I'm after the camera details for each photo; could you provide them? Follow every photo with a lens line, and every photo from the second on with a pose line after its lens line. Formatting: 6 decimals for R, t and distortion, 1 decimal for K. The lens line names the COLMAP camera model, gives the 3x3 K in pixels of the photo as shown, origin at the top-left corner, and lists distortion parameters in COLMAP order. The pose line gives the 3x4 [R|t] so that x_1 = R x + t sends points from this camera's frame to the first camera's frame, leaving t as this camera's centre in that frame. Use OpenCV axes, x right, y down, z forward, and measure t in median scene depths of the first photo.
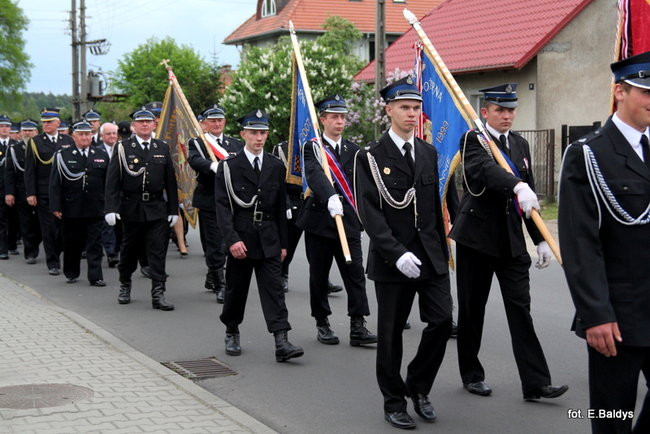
lens RADIAL K [[1301.8, 0, 325.0], [0, 1301.8, 217.0], [0, 0, 1]] dist [0.087362, 0.243702]
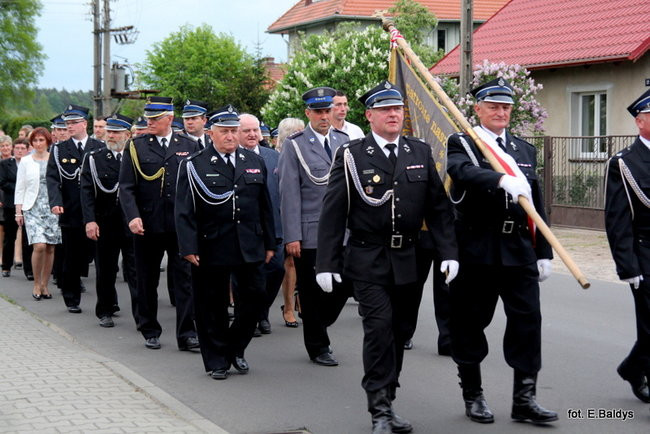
lens RADIAL K [[1469.4, 0, 325.0], [0, 1469.4, 217.0], [0, 0, 1]] dist [0.104078, 0.337040]
pose [[0.999577, 0.008407, -0.027832, -0.018399], [-0.008685, 0.999914, -0.009869, -0.002856], [0.027747, 0.010106, 0.999564, 0.049586]]
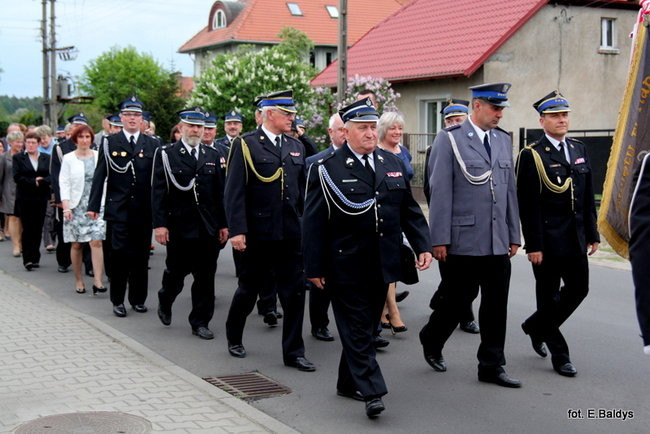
lens RADIAL K [[1102.2, 0, 325.0], [0, 1102.2, 217.0], [0, 0, 1]] dist [0.049399, 0.110815]
pose [[0.997237, 0.002418, 0.074249, -0.035009], [-0.003220, 0.999938, 0.010684, -0.004348], [-0.074218, -0.010894, 0.997183, 0.074790]]
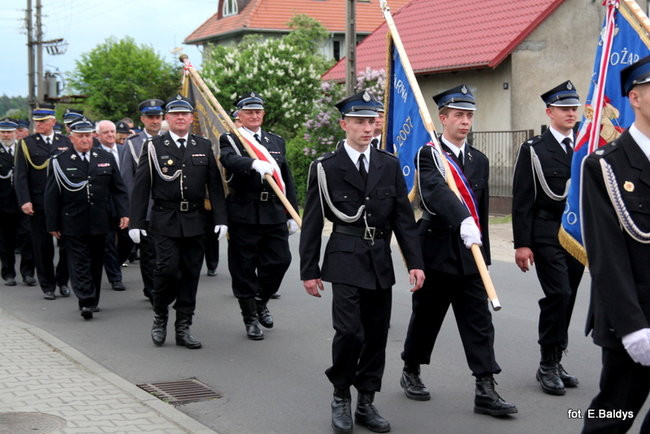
lens RADIAL K [[1301.8, 0, 325.0], [0, 1301.8, 217.0], [0, 0, 1]] dist [0.087362, 0.243702]
pose [[0.999421, -0.005176, 0.033621, -0.008815], [0.005234, 0.999985, -0.001631, -0.001246], [-0.033612, 0.001806, 0.999433, 0.029204]]
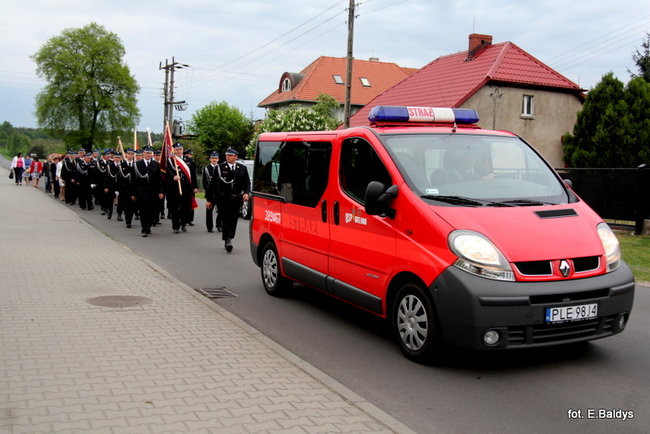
lens RADIAL K [[822.4, 0, 325.0], [0, 822.4, 217.0], [0, 0, 1]] dist [0.006894, 0.066124]
pose [[0.999027, 0.044084, 0.001519, 0.016175], [-0.044083, 0.999028, -0.000664, 0.002601], [-0.001547, 0.000596, 0.999999, -0.040844]]
